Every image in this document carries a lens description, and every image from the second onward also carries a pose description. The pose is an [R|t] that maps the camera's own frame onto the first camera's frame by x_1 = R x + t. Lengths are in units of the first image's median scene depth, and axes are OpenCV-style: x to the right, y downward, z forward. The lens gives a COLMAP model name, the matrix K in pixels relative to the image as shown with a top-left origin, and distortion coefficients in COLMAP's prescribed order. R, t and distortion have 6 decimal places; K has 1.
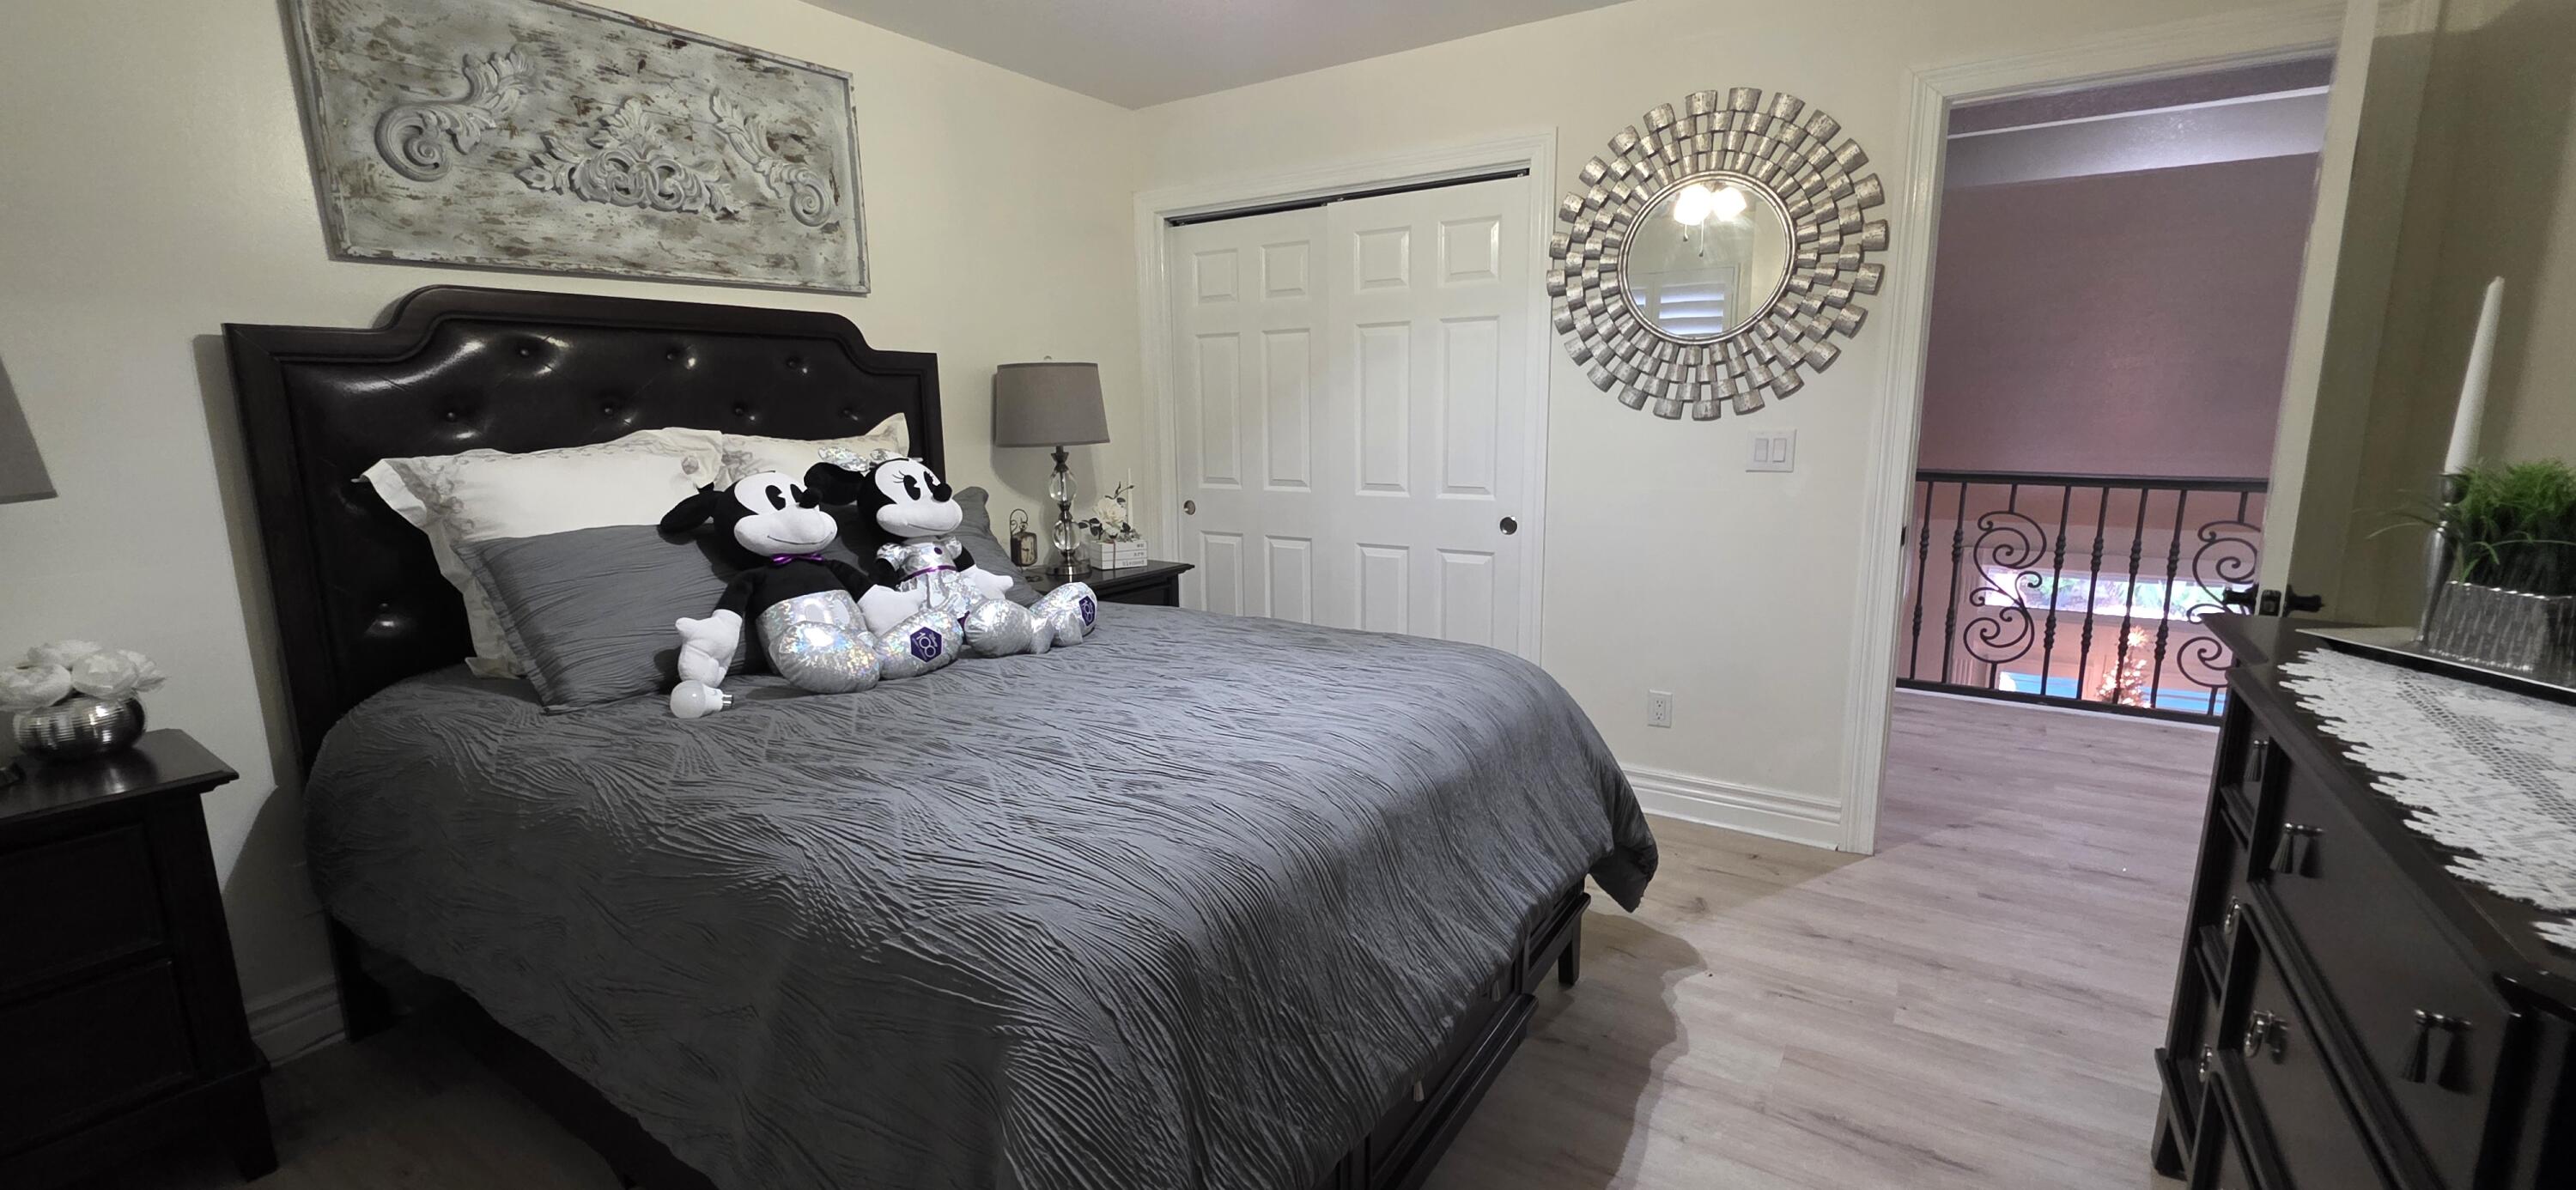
lens RADIAL K [[1039.4, 0, 1288.0], [0, 1039.4, 595.0], [0, 0, 1]] dist [-0.002651, -0.000130]
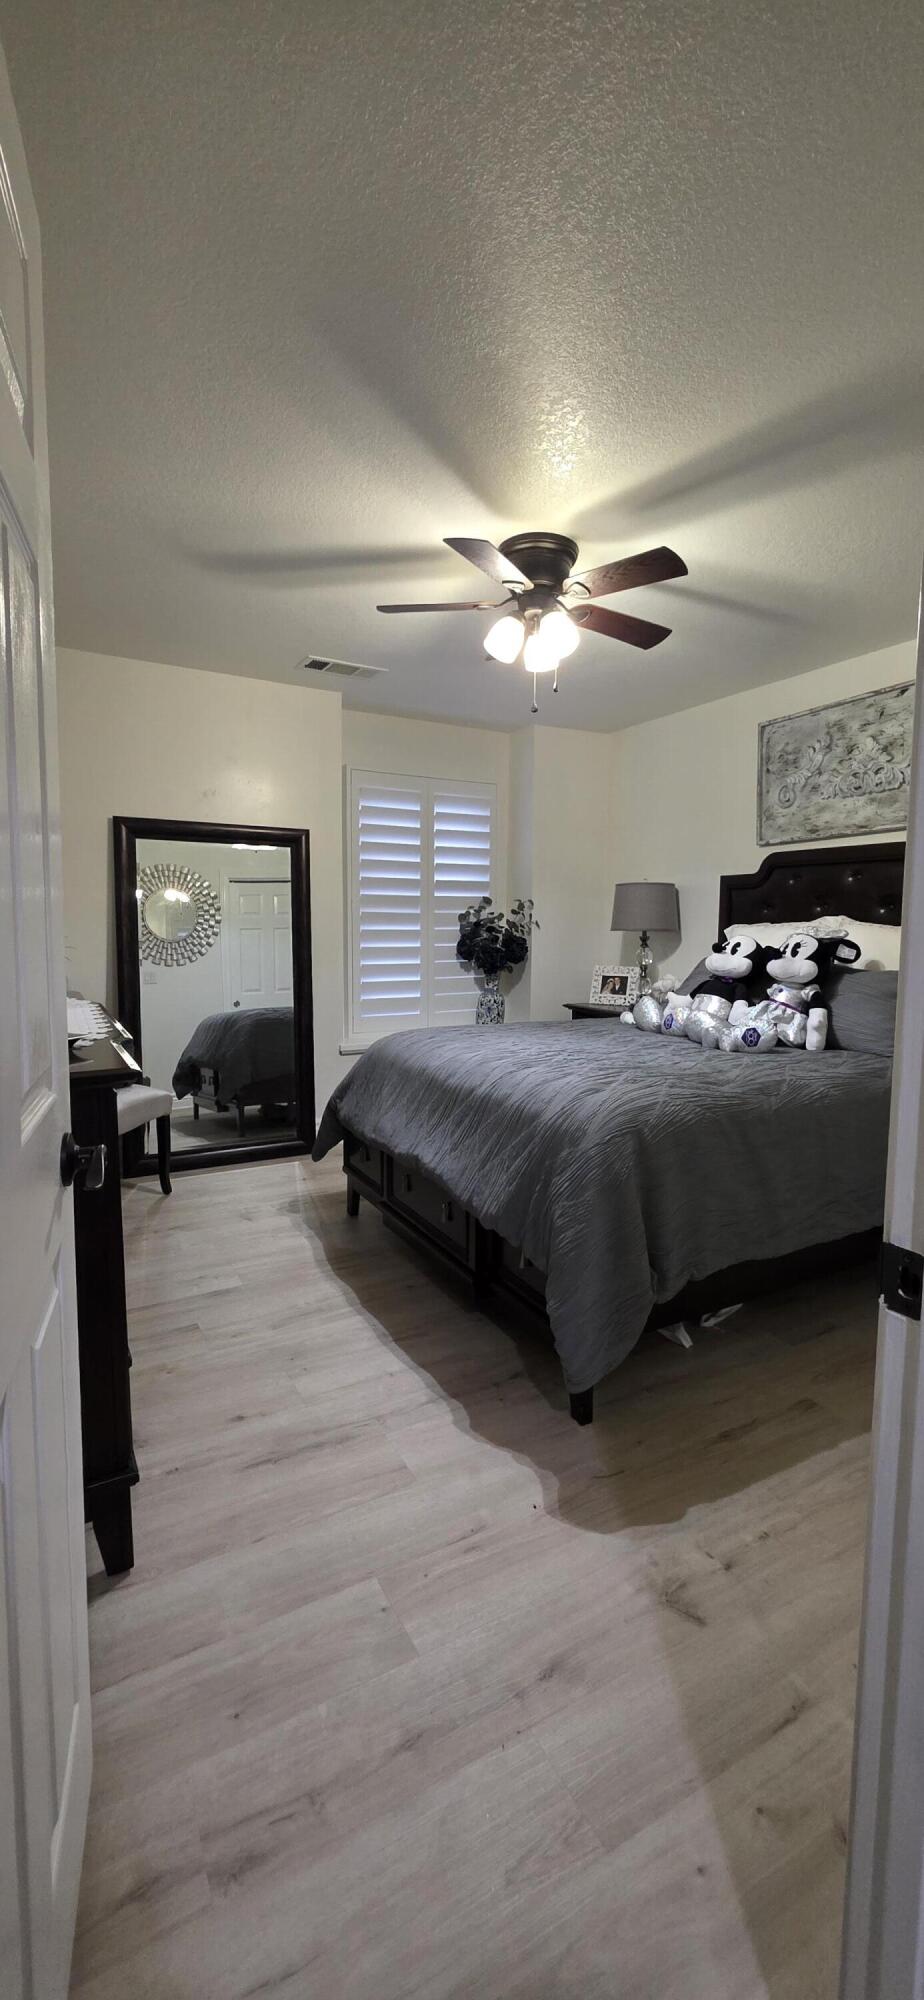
lens RADIAL K [[807.1, 0, 462.0], [0, 807.1, 1000.0], [0, 0, 1]] dist [-0.002651, -0.000130]
pose [[-0.478992, 0.091650, -0.873022, 1.060525], [-0.162266, 0.968151, 0.190666, -0.198232], [0.862691, 0.232990, -0.448865, 1.209737]]
